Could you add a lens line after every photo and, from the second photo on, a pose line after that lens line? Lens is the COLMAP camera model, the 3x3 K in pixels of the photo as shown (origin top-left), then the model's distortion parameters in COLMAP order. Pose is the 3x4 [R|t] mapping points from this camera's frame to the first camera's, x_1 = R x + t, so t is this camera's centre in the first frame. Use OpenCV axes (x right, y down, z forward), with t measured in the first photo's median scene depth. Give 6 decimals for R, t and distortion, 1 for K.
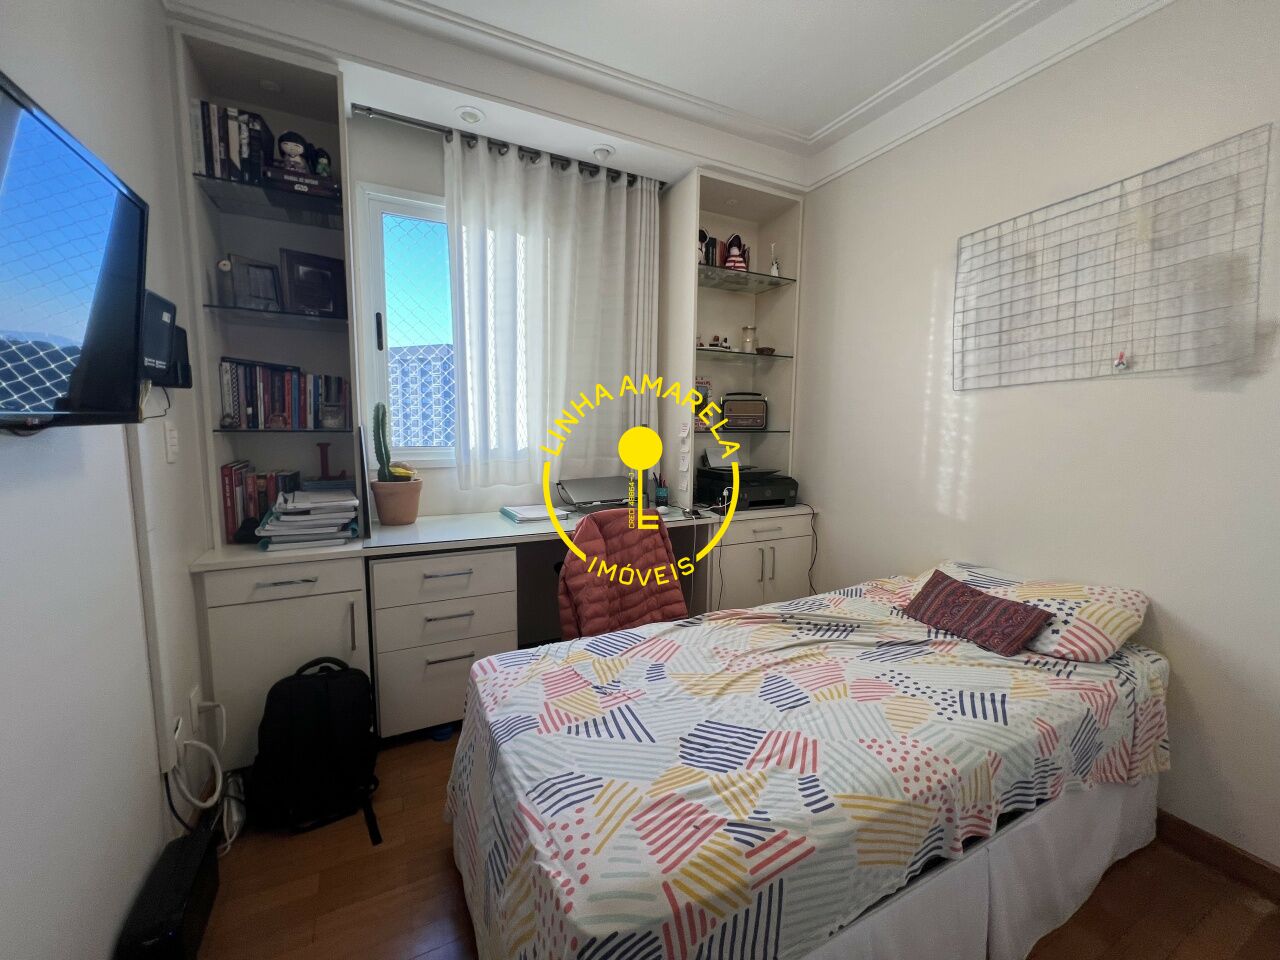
lens RADIAL K [[512.6, 0, 637.4], [0, 512.6, 481.2], [0, 0, 1]] dist [-0.003388, -0.000422]
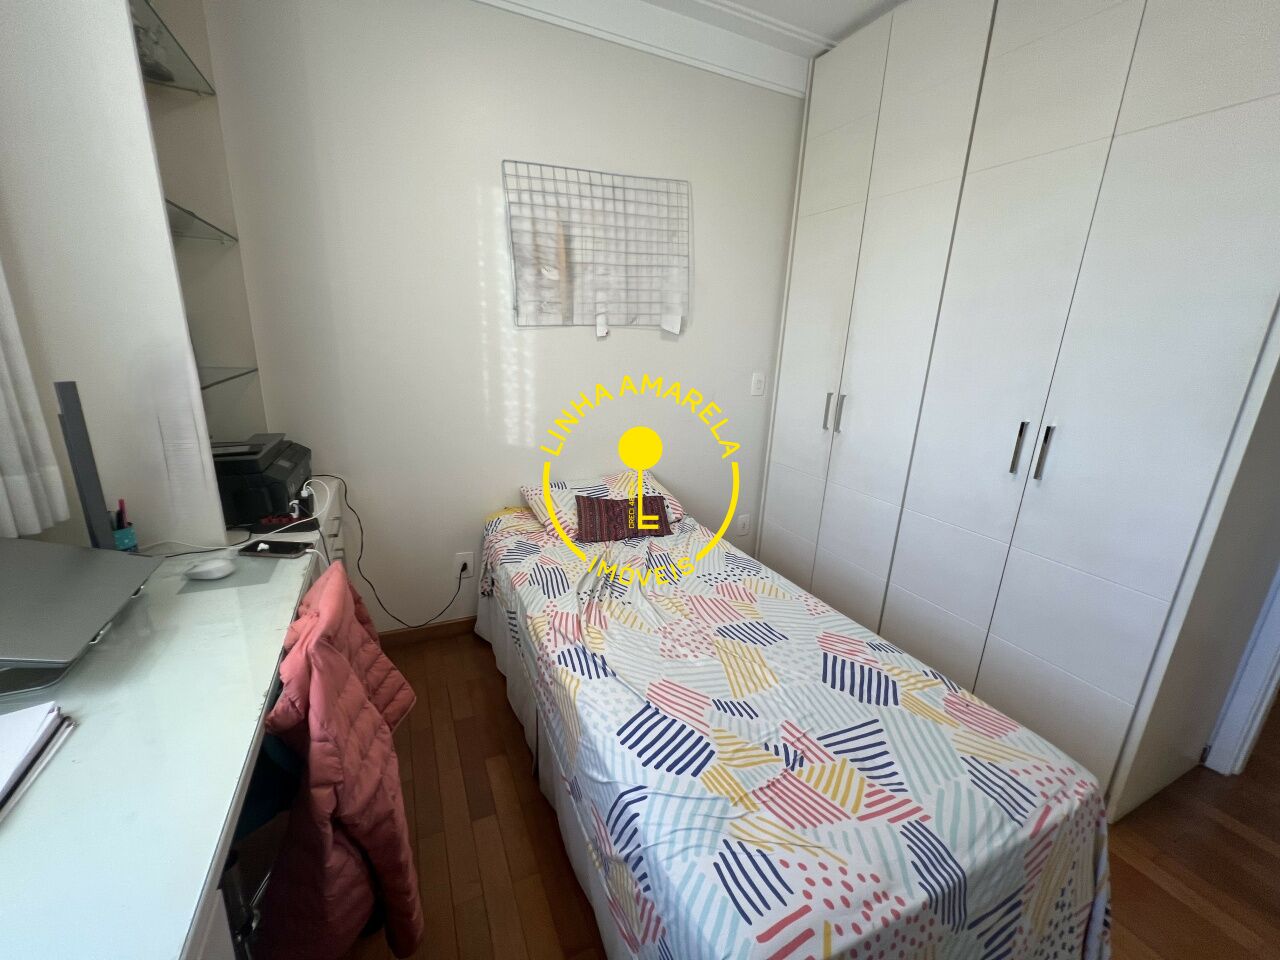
lens RADIAL K [[512.2, 0, 637.9], [0, 512.2, 480.5], [0, 0, 1]] dist [-0.000859, 0.000505]
pose [[0.031069, -0.277889, 0.960110, -0.596502], [0.072985, 0.958641, 0.275102, -0.195811], [-0.996849, 0.061526, 0.050066, 0.992581]]
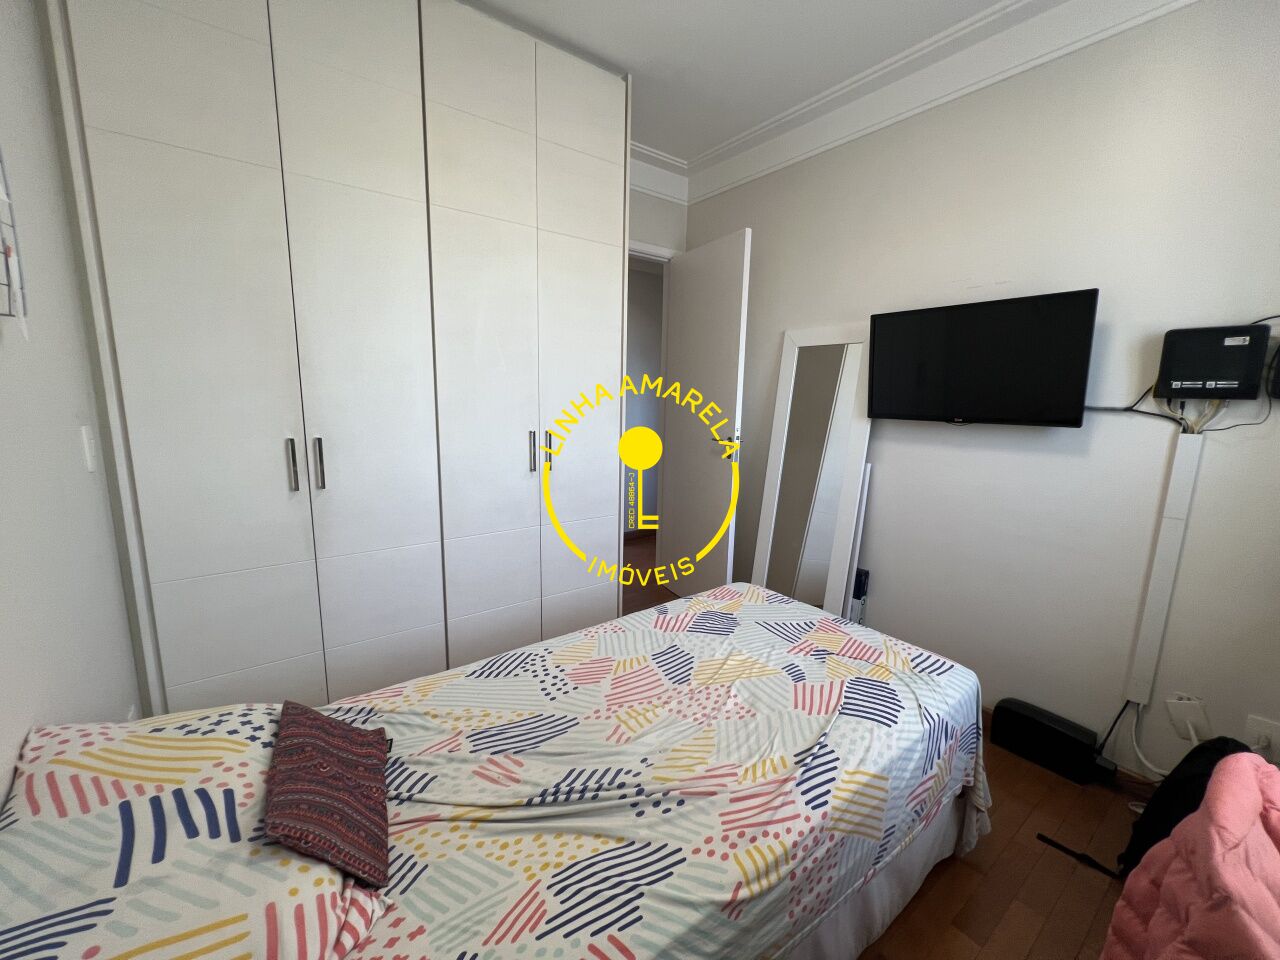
lens RADIAL K [[512.6, 0, 635.1], [0, 512.6, 478.2], [0, 0, 1]] dist [-0.003388, -0.000422]
pose [[-0.985186, -0.001851, -0.171479, 0.472527], [-0.049558, 0.960350, 0.274356, -0.232664], [0.164172, 0.278790, -0.946216, 1.632450]]
